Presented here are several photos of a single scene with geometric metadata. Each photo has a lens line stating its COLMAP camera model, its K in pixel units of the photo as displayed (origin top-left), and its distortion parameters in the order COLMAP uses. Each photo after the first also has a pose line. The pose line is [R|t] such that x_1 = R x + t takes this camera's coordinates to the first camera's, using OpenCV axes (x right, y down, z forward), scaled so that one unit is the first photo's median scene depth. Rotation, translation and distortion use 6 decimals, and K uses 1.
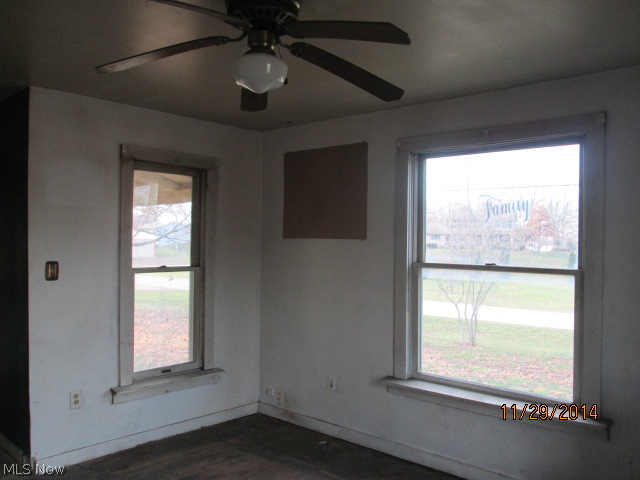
lens RADIAL K [[520.0, 0, 301.6], [0, 520.0, 240.0], [0, 0, 1]] dist [-0.003209, 0.000294]
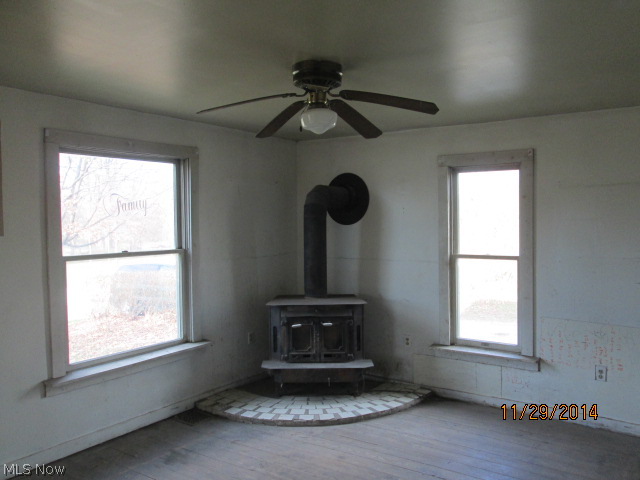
lens RADIAL K [[520.0, 0, 301.6], [0, 520.0, 240.0], [0, 0, 1]] dist [-0.003209, 0.000294]
pose [[-0.062621, -0.030230, 0.997579, -0.875710], [0.029987, 0.999033, 0.032156, -0.006333], [-0.997587, 0.031928, -0.061654, 0.661093]]
